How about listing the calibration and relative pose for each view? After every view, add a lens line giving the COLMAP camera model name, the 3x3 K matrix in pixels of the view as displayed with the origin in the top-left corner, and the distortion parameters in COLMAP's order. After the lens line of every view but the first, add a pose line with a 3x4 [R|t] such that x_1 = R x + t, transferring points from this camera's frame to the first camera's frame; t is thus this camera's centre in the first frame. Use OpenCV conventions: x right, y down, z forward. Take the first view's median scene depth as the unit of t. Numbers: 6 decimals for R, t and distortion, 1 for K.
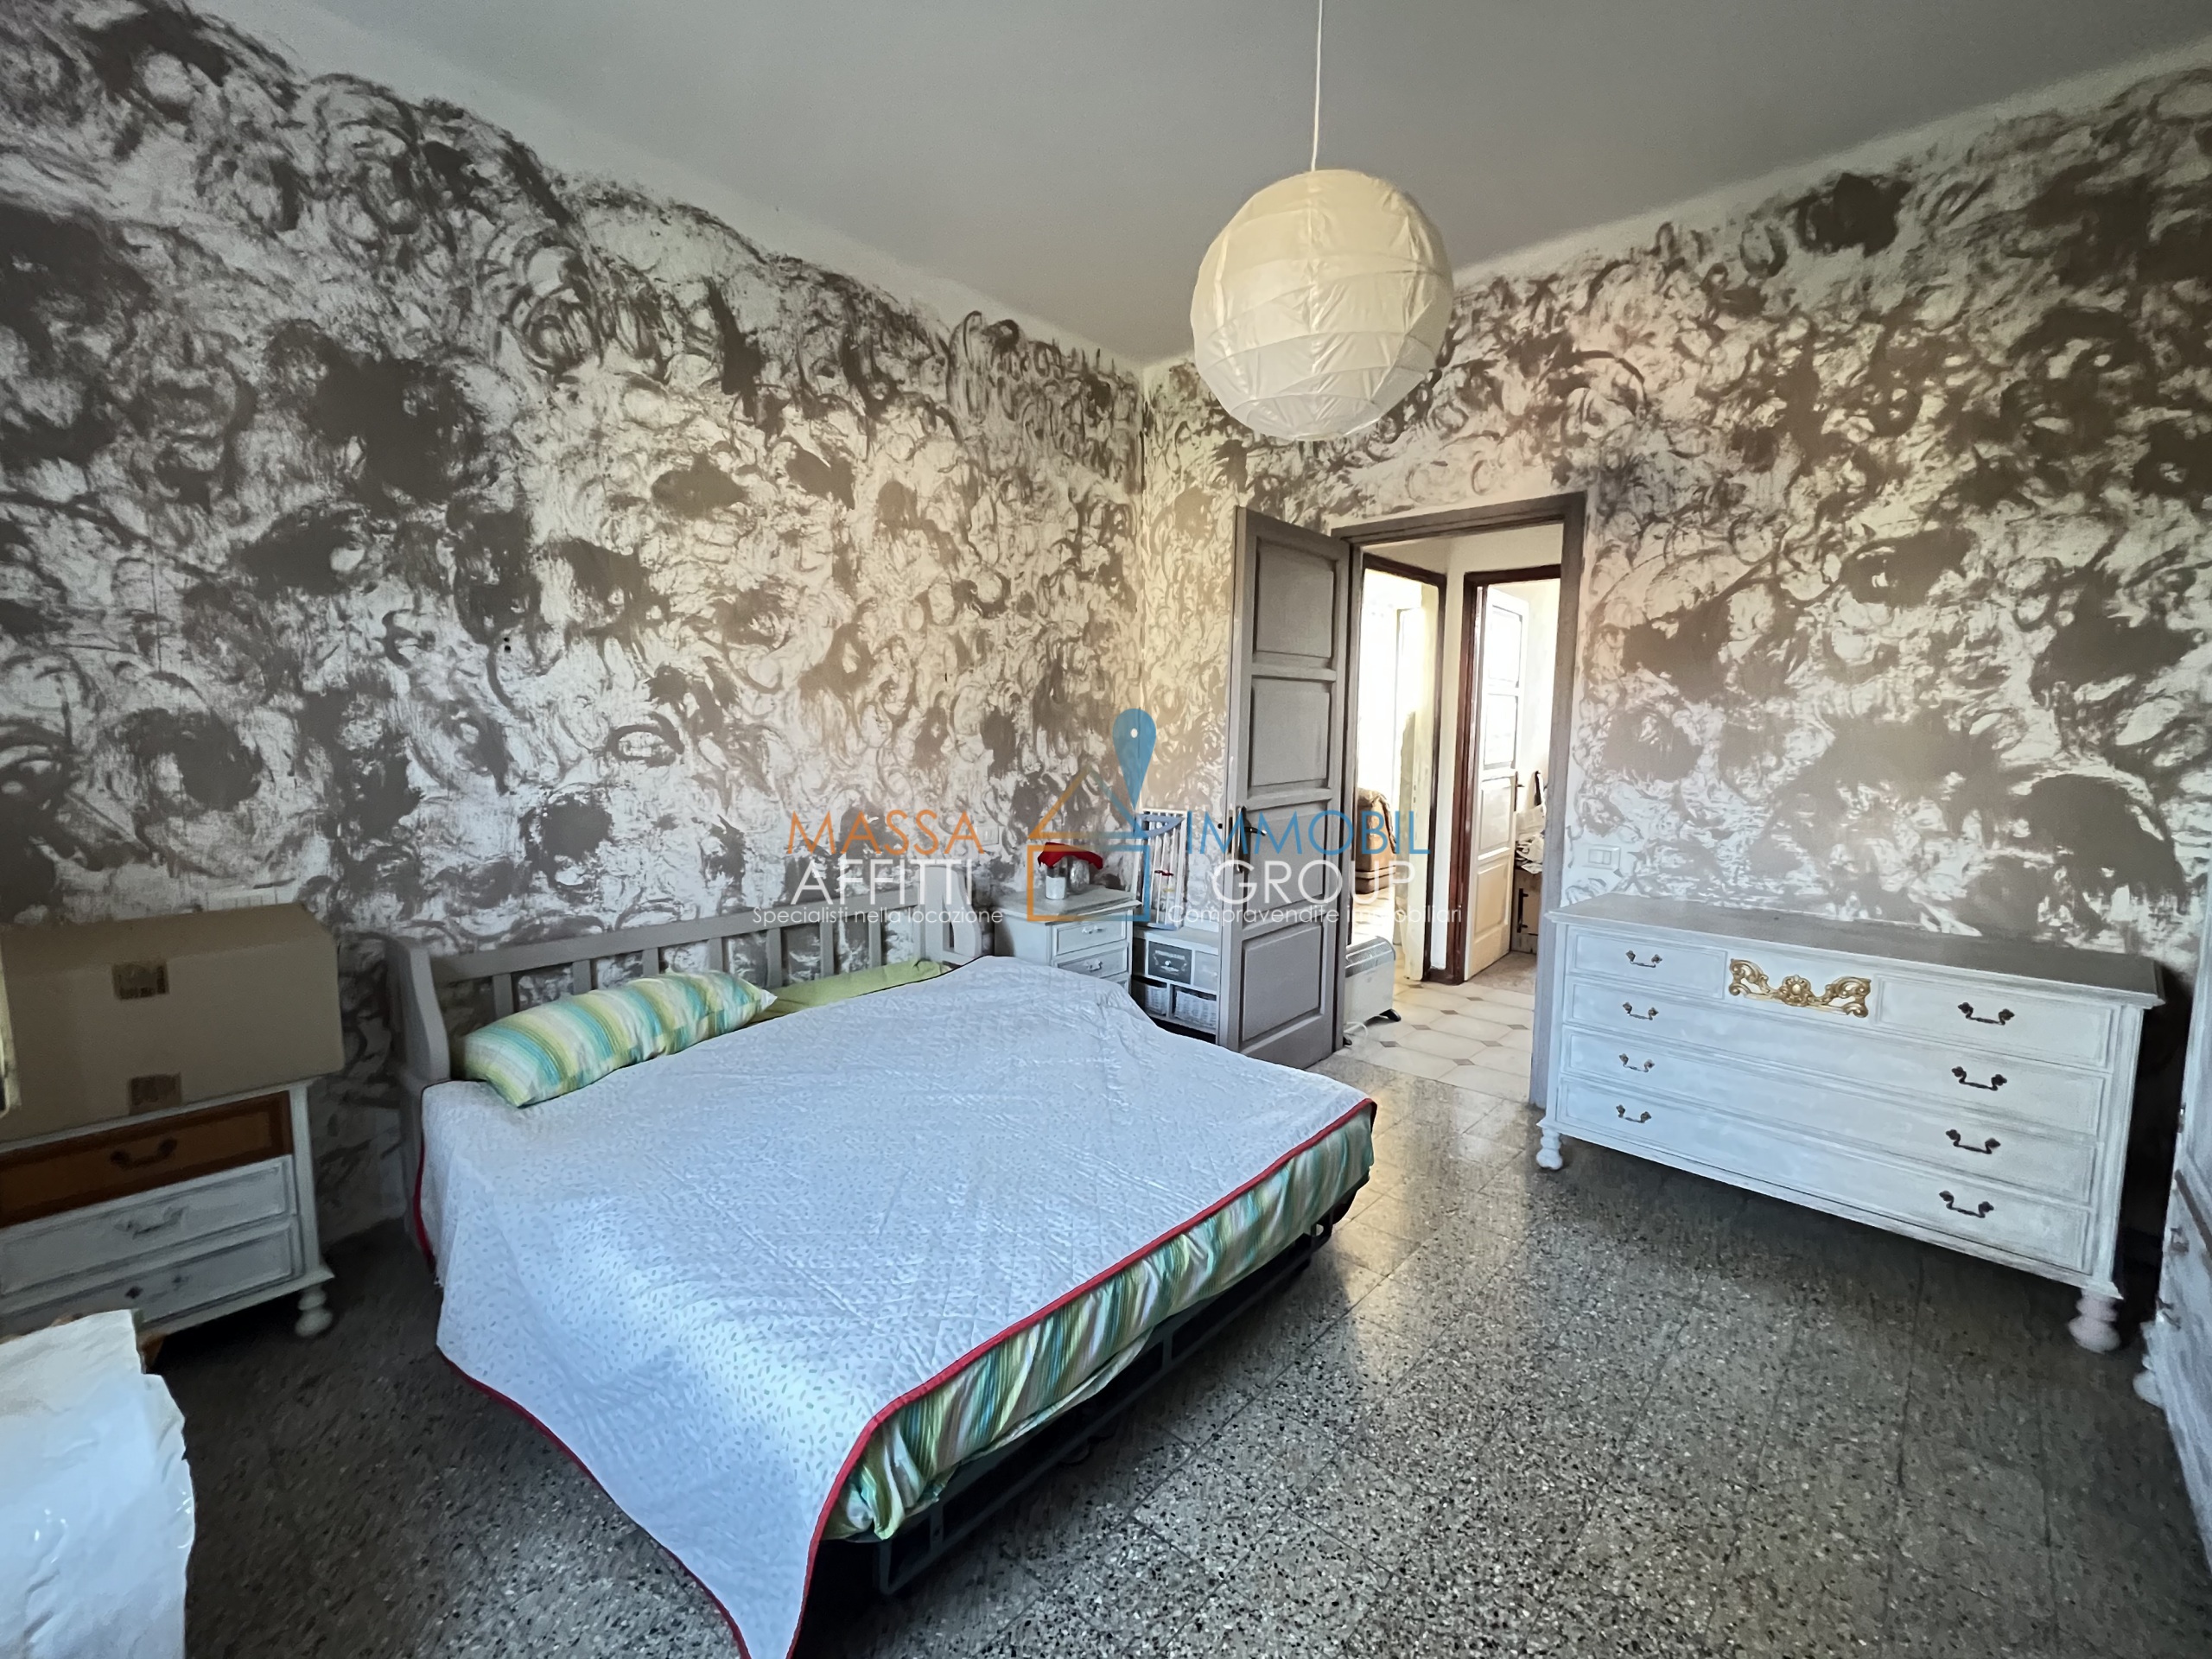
lens RADIAL K [[958.0, 0, 1096.8], [0, 958.0, 822.4], [0, 0, 1]] dist [-0.003246, 0.000124]
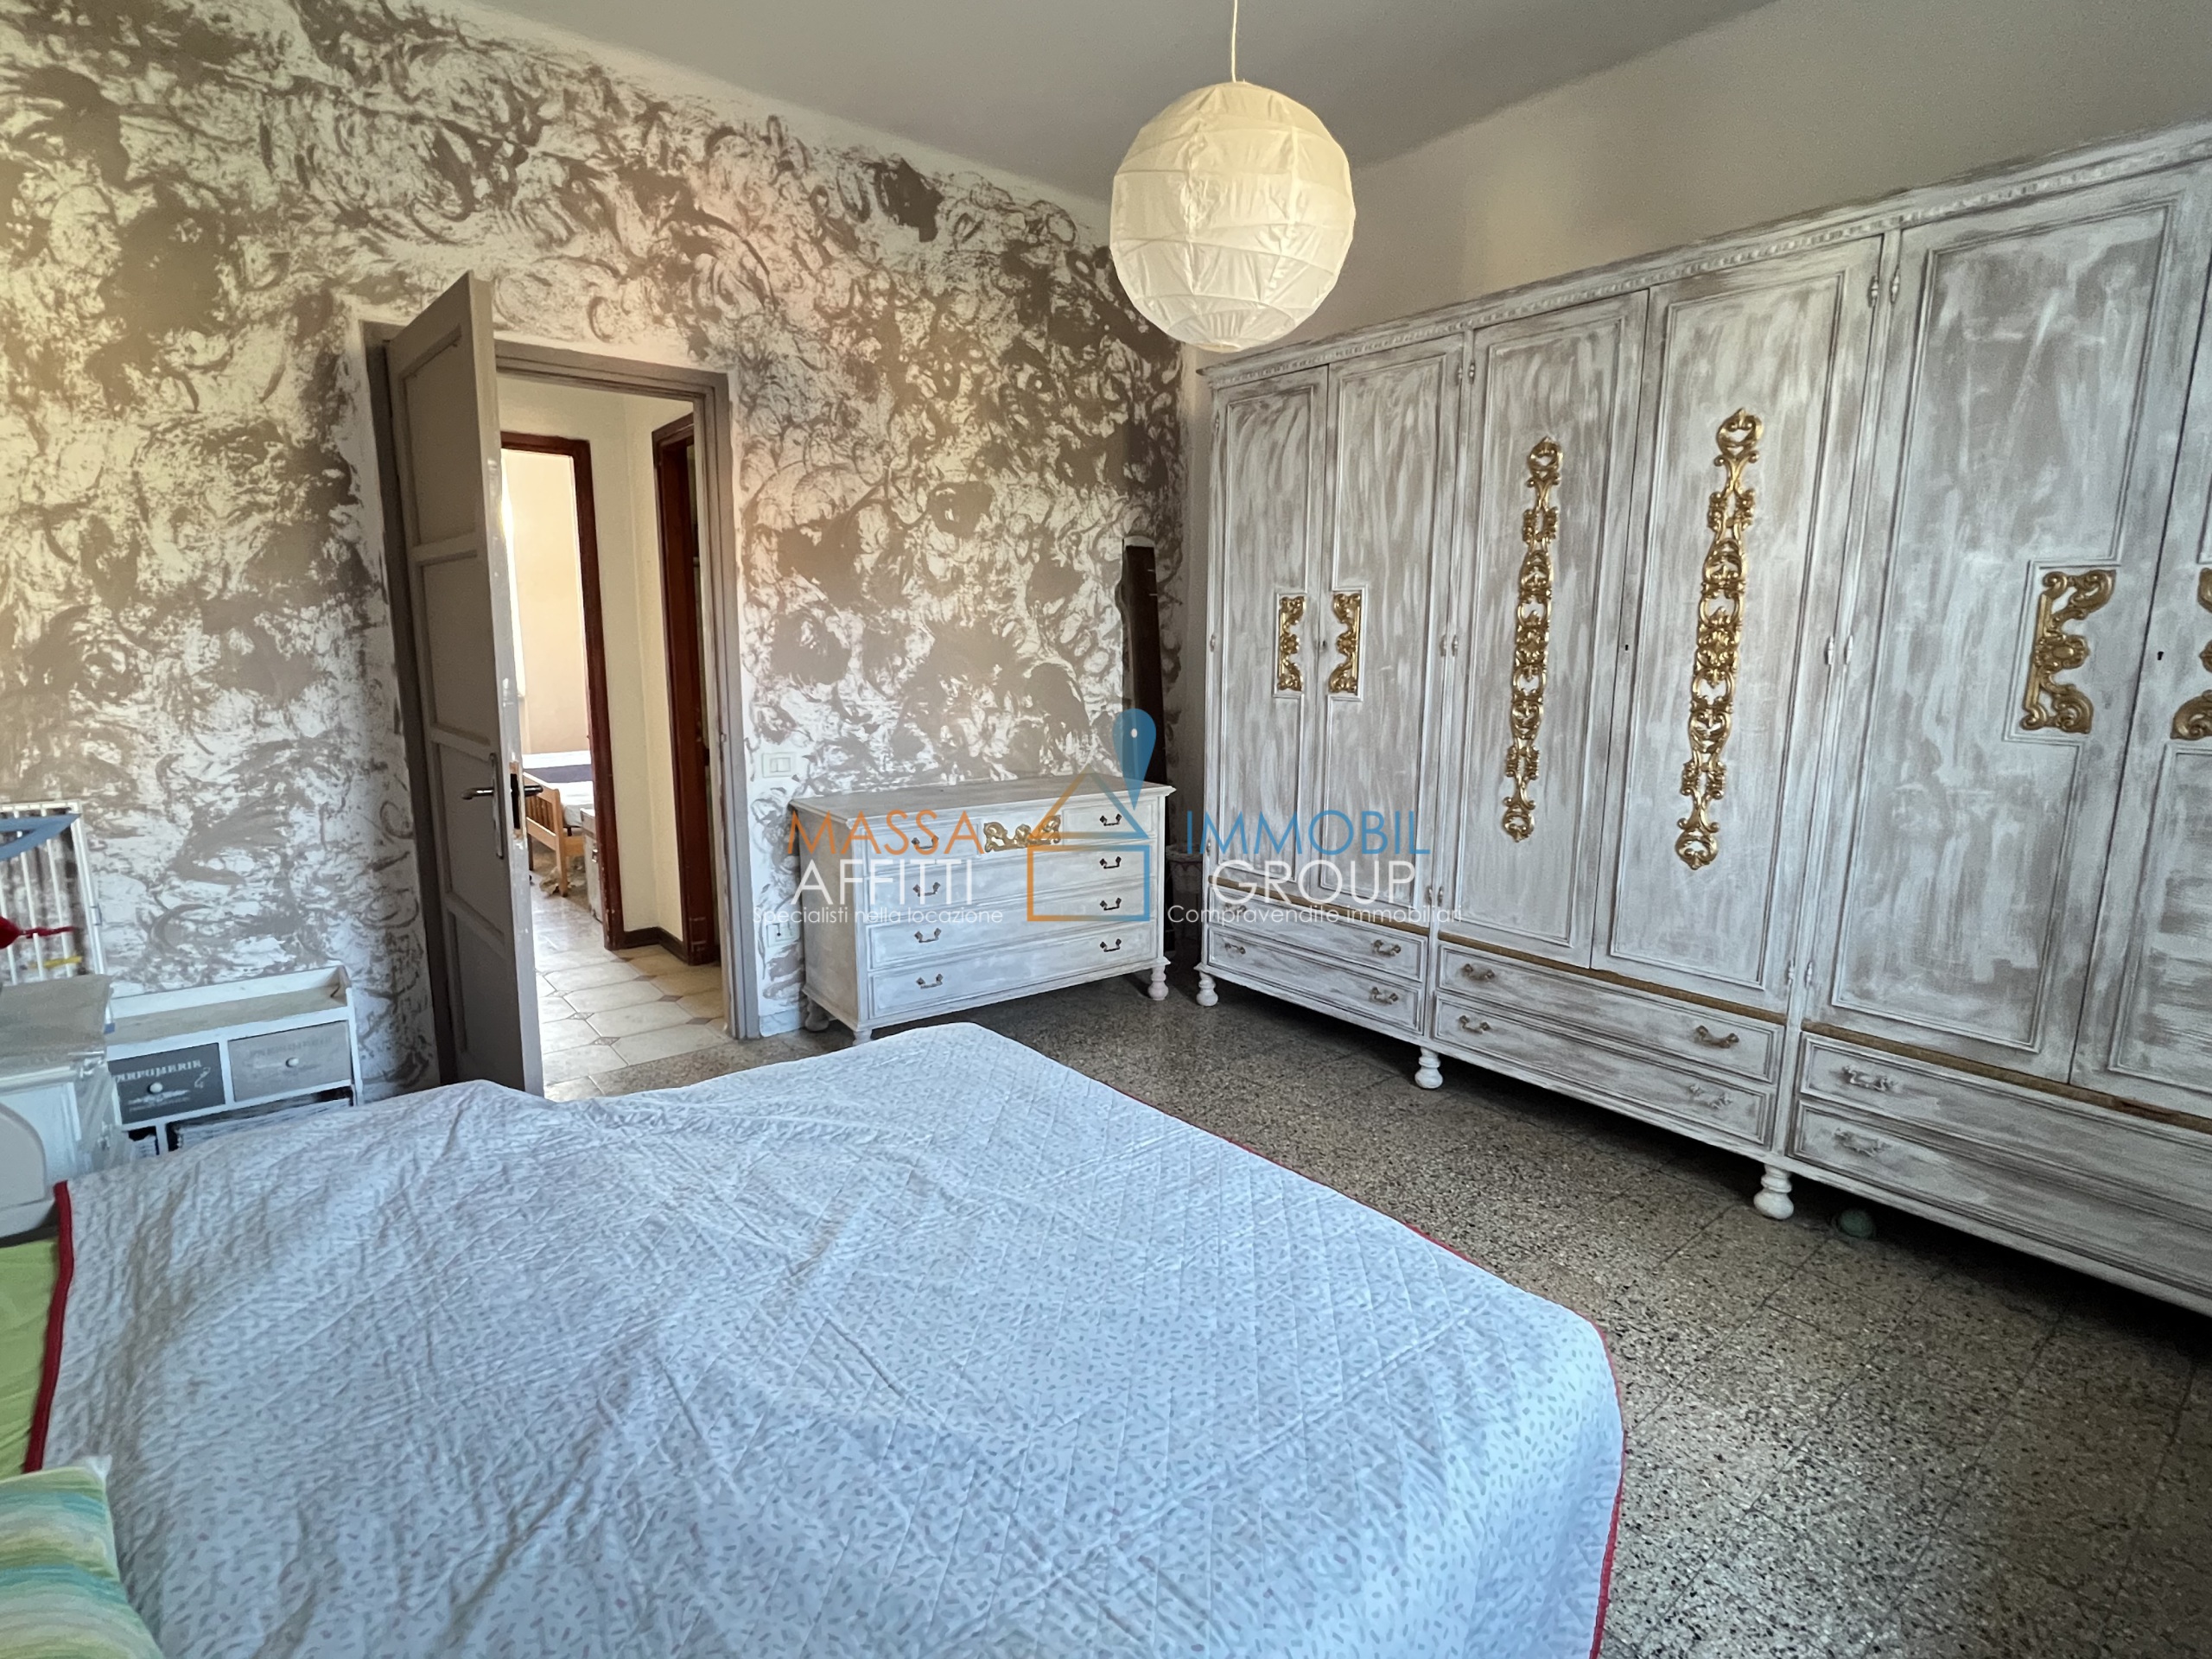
lens RADIAL K [[1099.9, 0, 1096.9], [0, 1099.9, 825.3], [0, 0, 1]] dist [-0.001719, -0.002250]
pose [[0.143651, -0.173557, 0.974291, -0.603230], [0.099387, 0.982054, 0.160286, -0.058096], [-0.984625, 0.073807, 0.158322, 0.561736]]
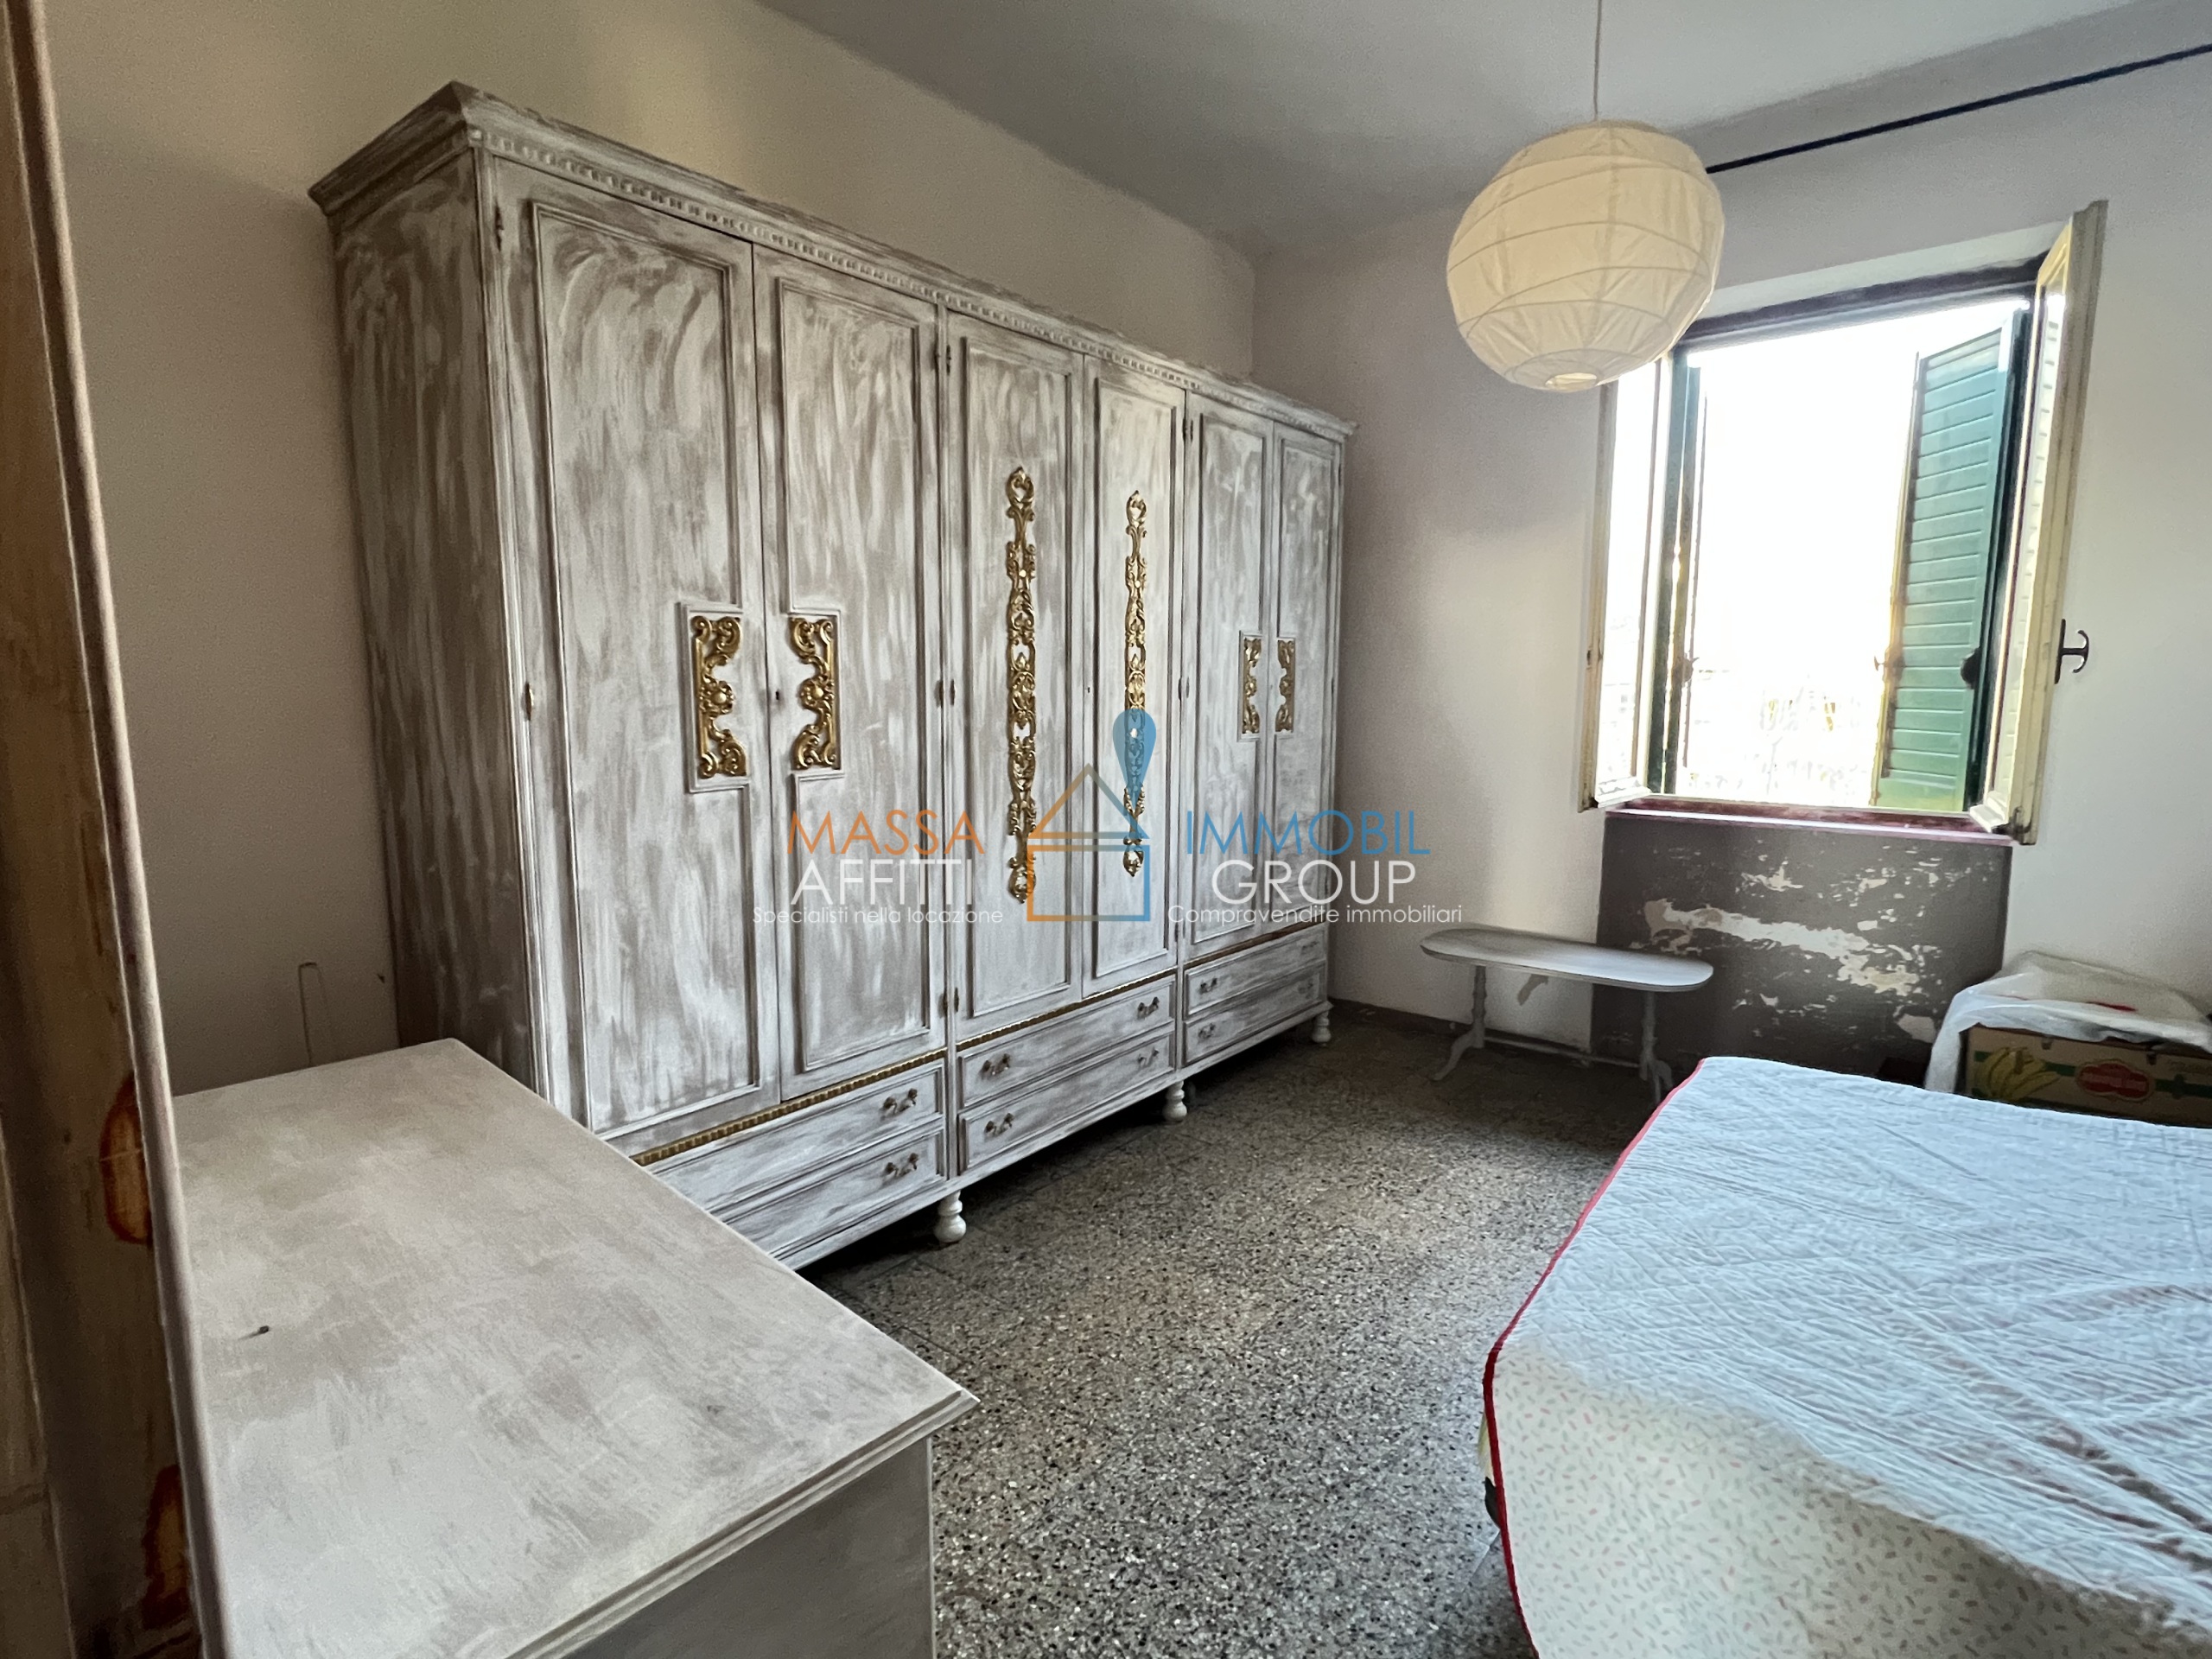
lens RADIAL K [[1099.9, 0, 1106.6], [0, 1099.9, 823.0], [0, 0, 1]] dist [-0.001719, -0.002250]
pose [[-0.998377, 0.006366, -0.056595, 0.443629], [-0.007124, 0.971967, 0.235009, -0.128622], [0.056505, 0.235031, -0.970344, 1.249275]]
